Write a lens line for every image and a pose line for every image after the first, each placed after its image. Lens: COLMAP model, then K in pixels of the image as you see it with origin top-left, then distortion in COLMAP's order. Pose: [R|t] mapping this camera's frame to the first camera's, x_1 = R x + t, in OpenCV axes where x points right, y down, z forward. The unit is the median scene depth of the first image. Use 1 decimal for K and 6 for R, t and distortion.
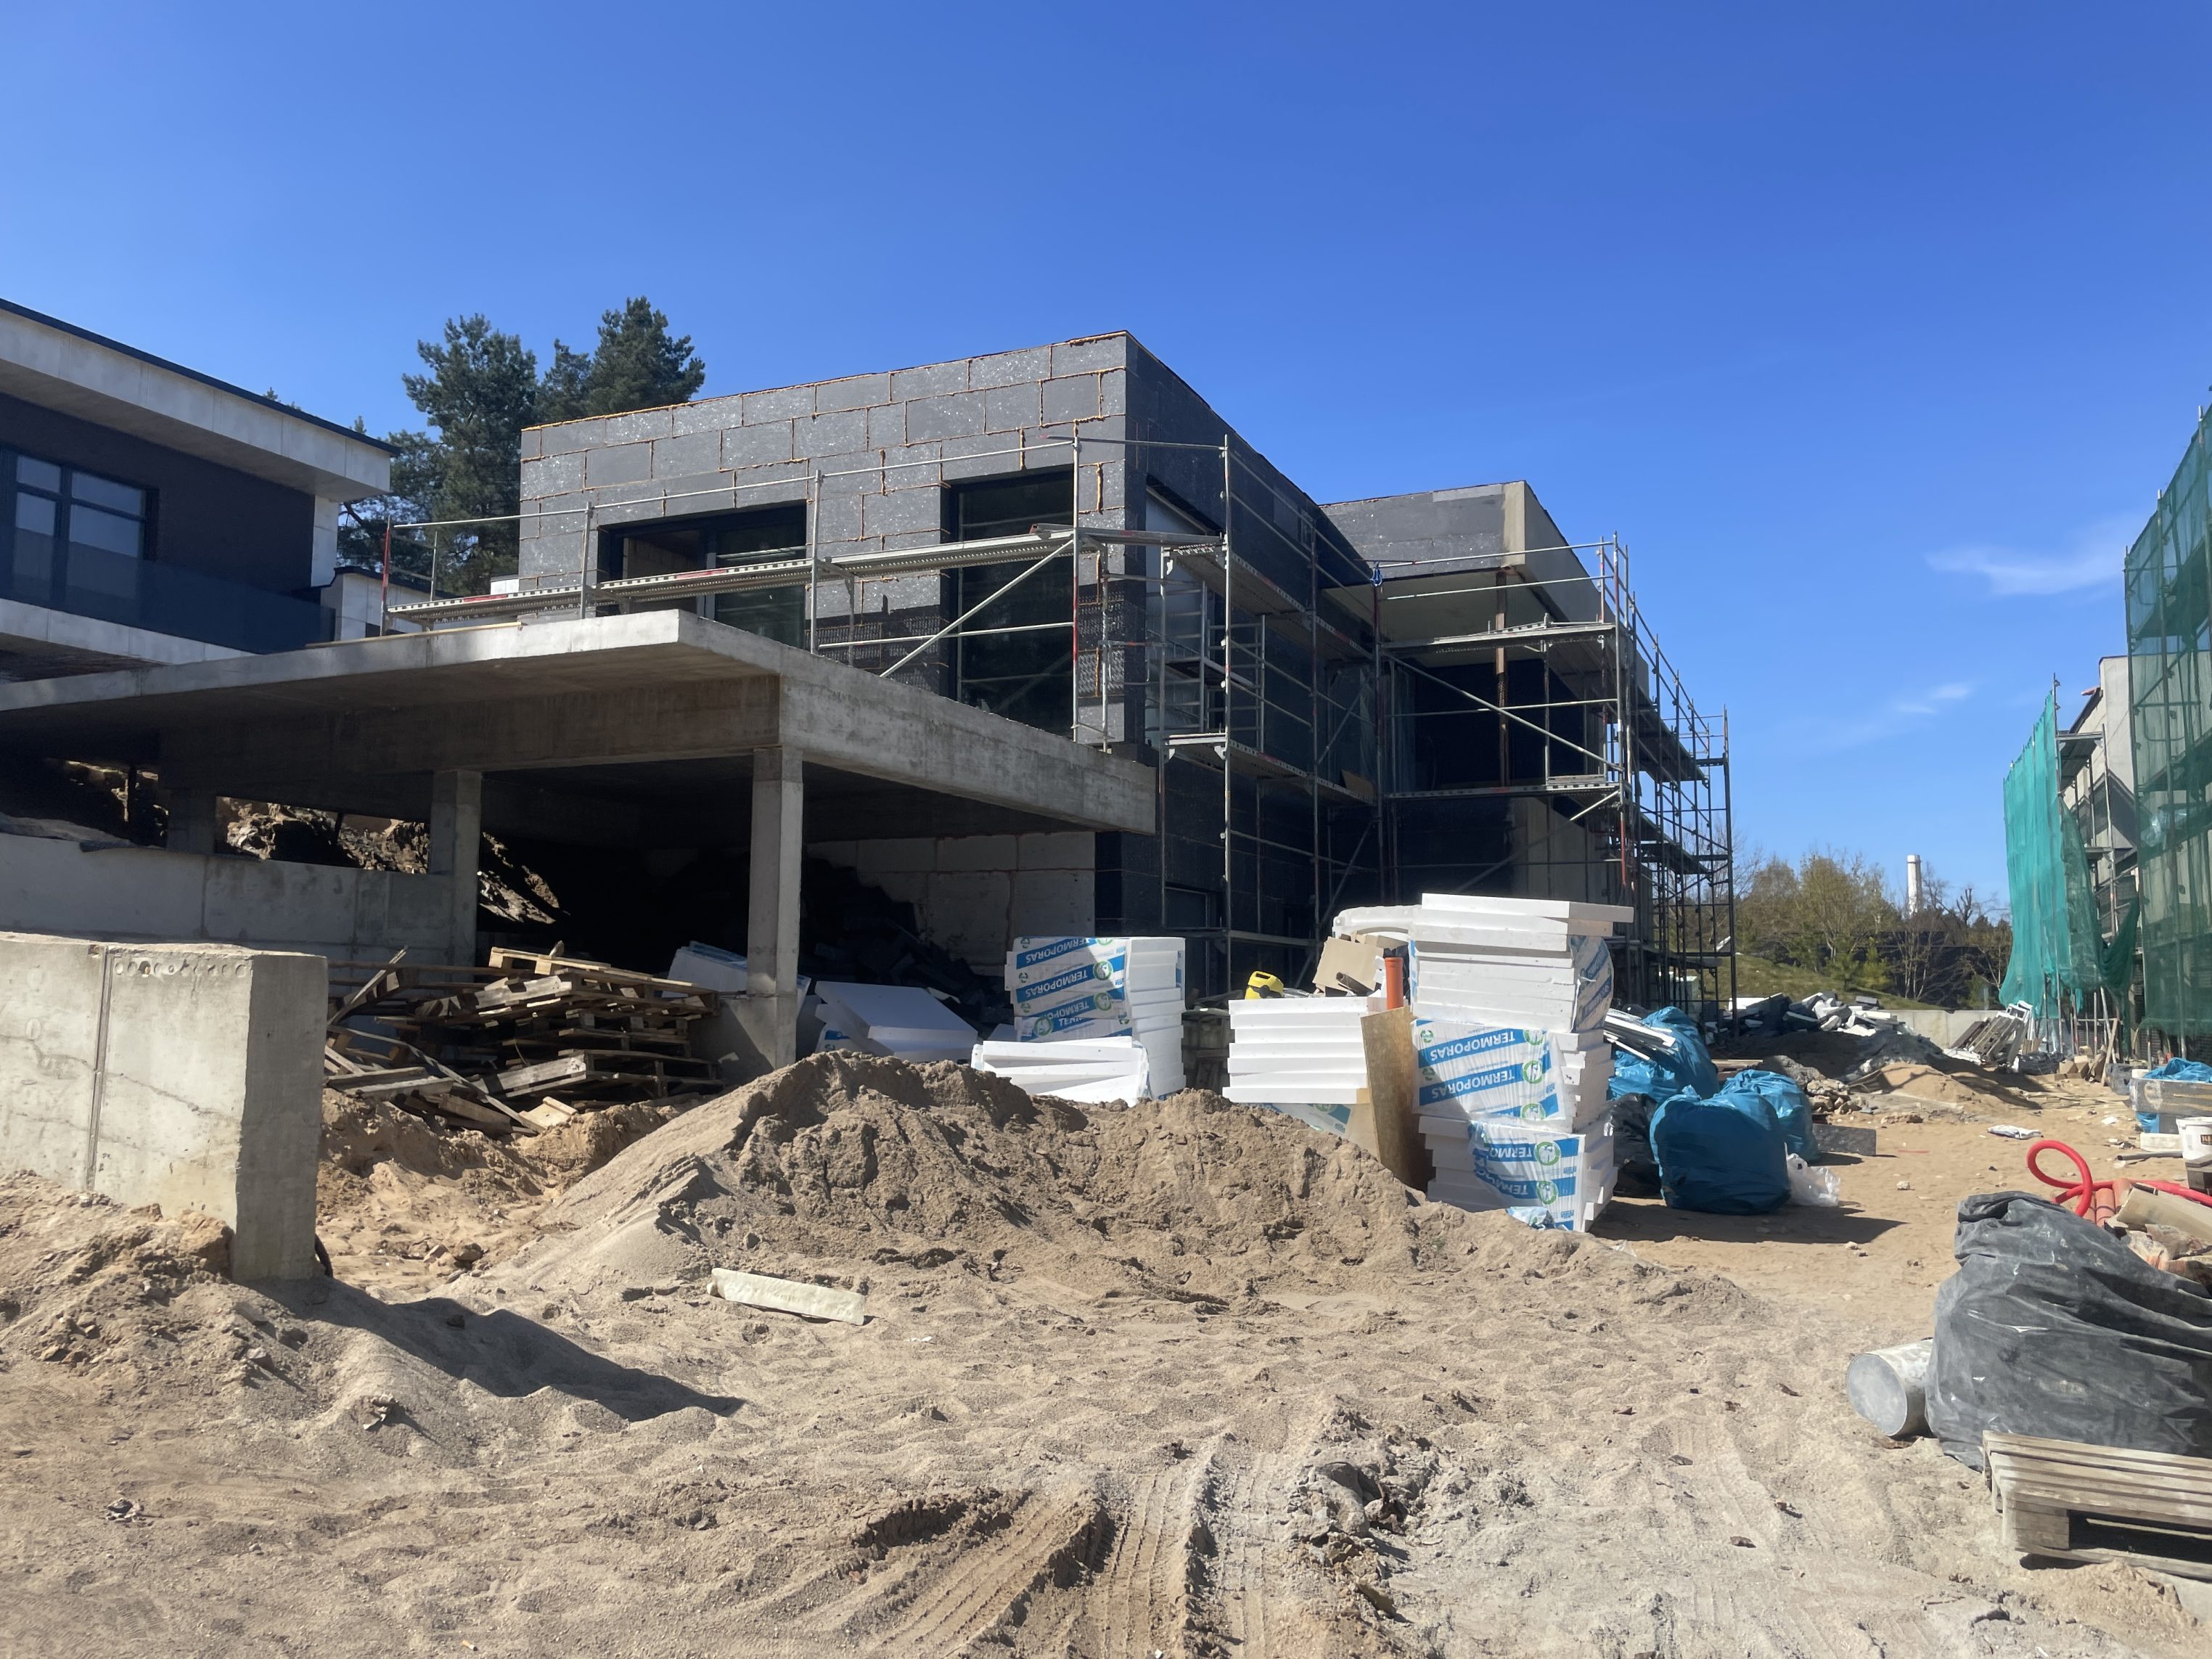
lens RADIAL K [[1669.2, 0, 1142.9], [0, 1669.2, 838.6], [0, 0, 1]] dist [0.123639, -0.183290]
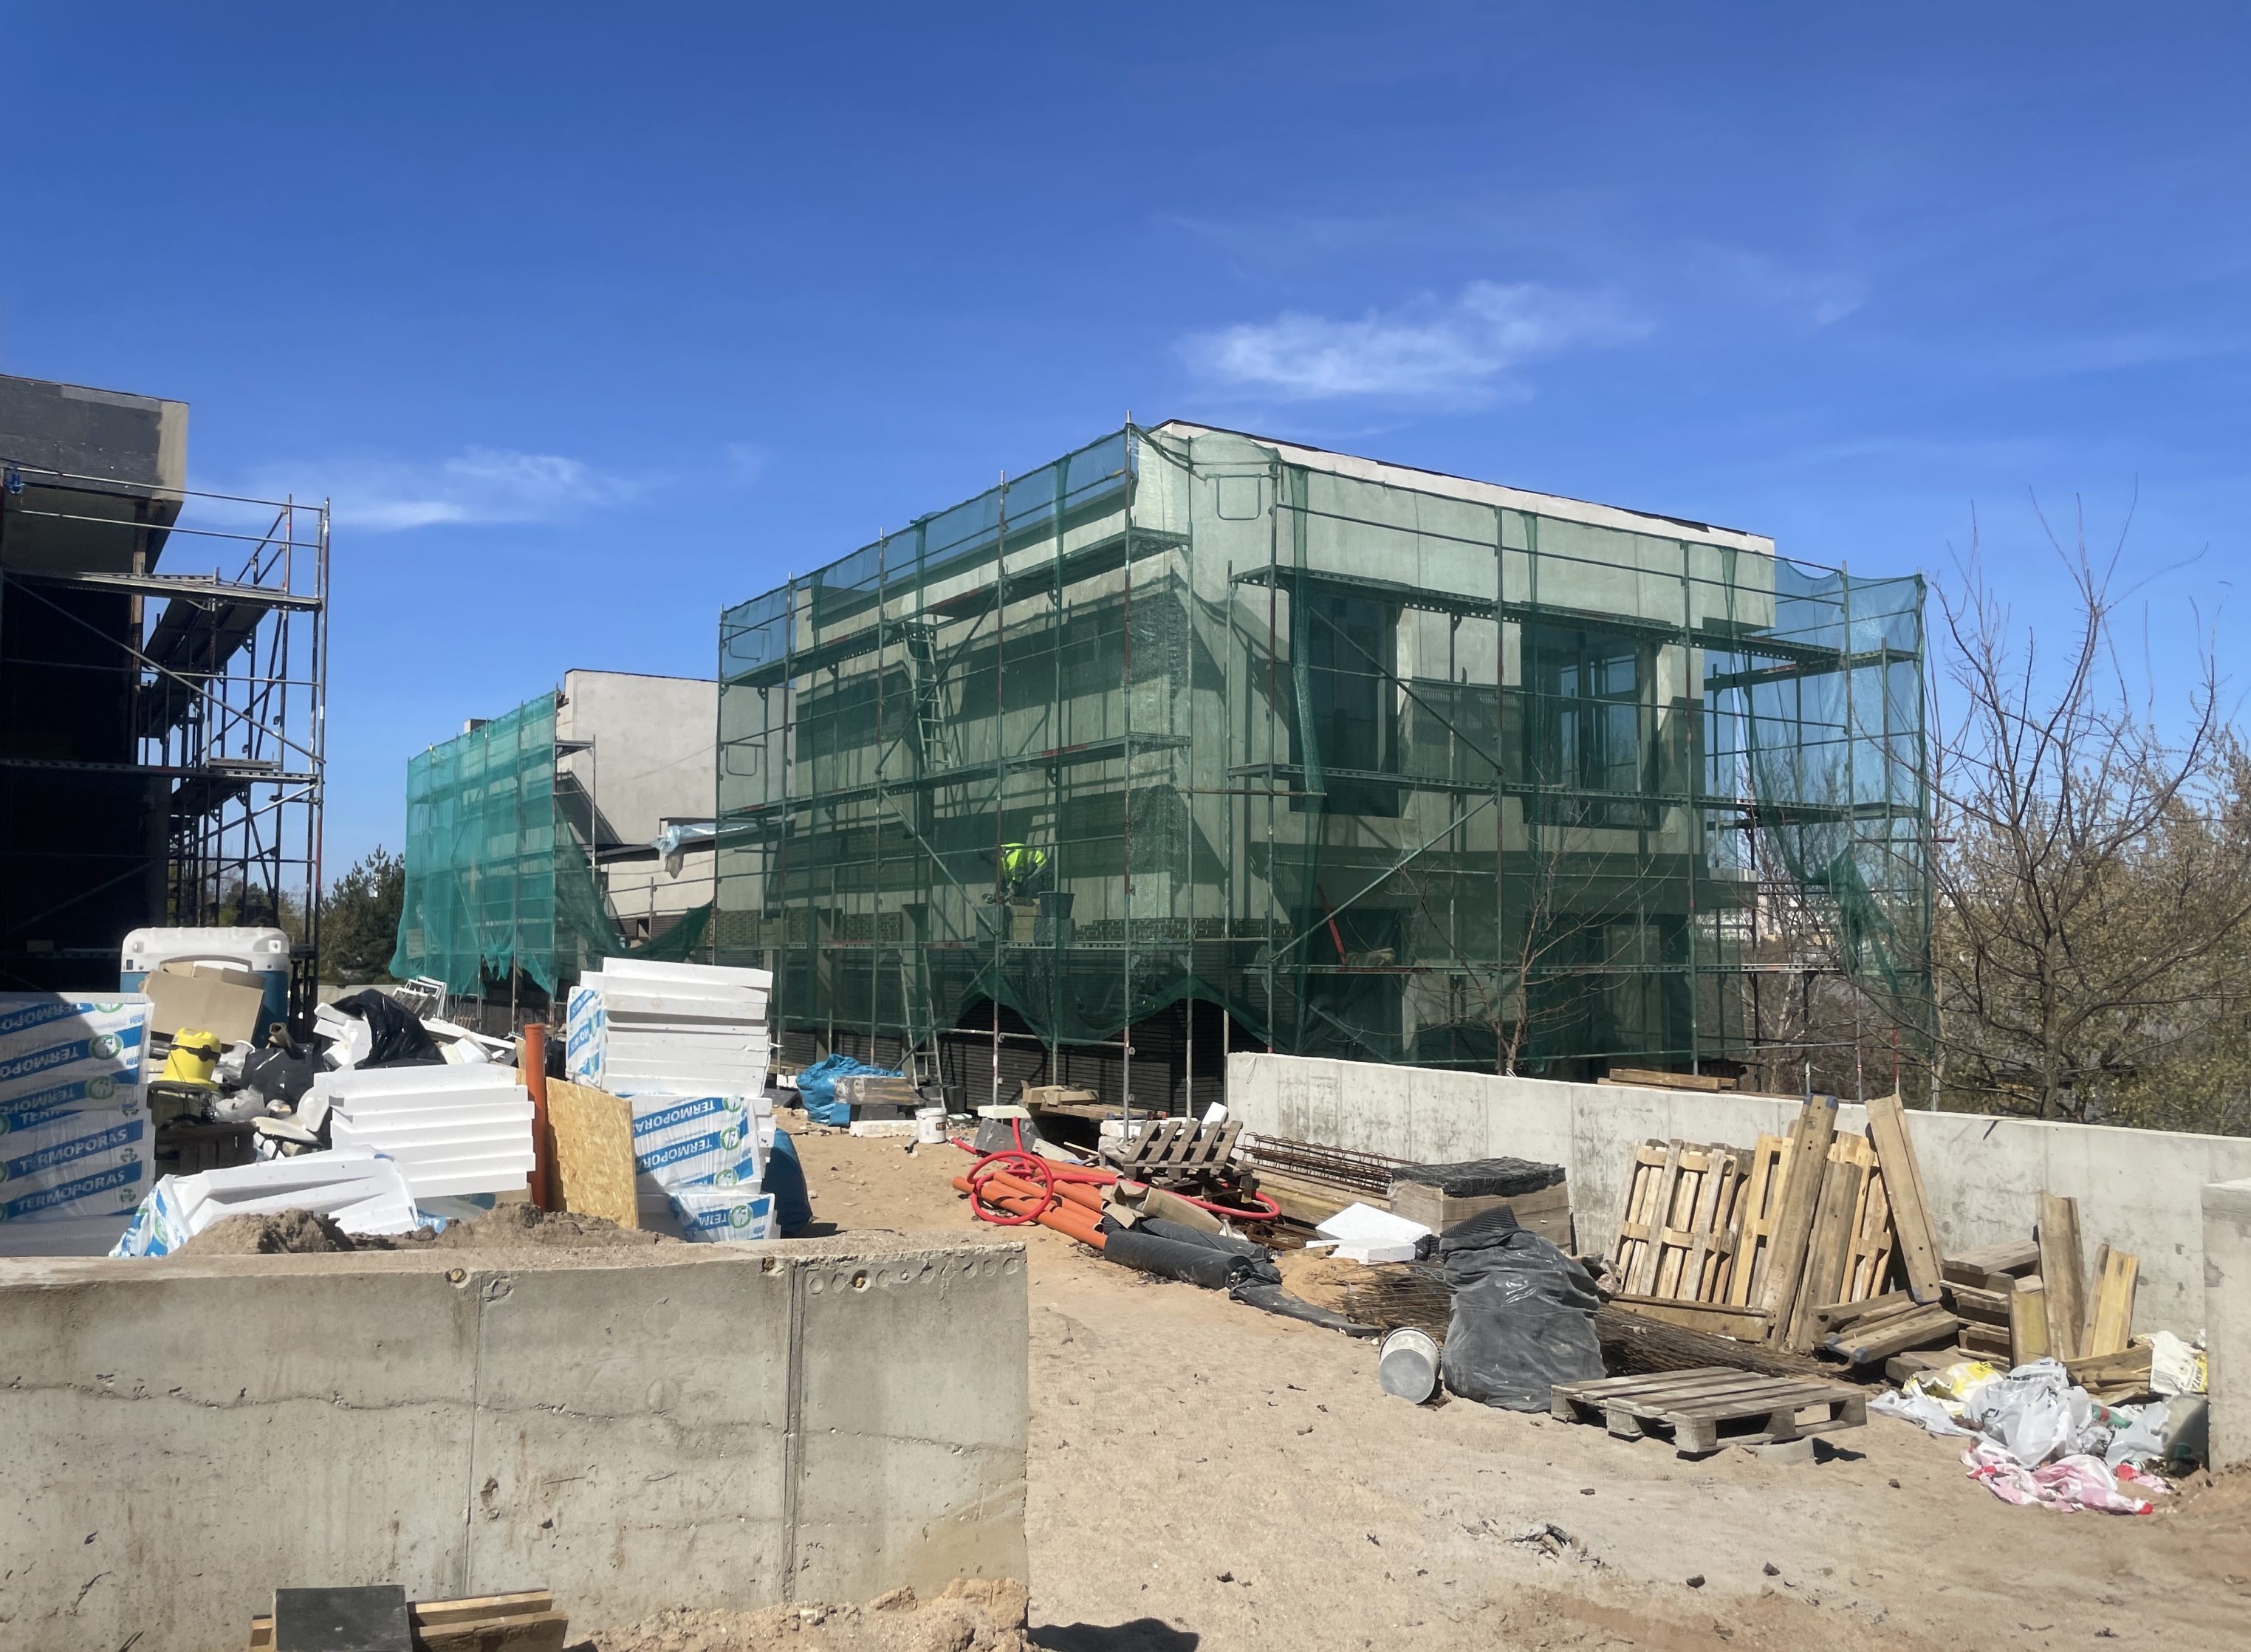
lens RADIAL K [[1747.2, 0, 1125.5], [0, 1747.2, 826.0], [0, 0, 1]] dist [0.083991, -0.118671]
pose [[0.553486, 0.053927, 0.831111, -0.372815], [-0.078110, 0.996864, -0.012664, -0.039208], [-0.829188, -0.057909, 0.555963, 0.151286]]
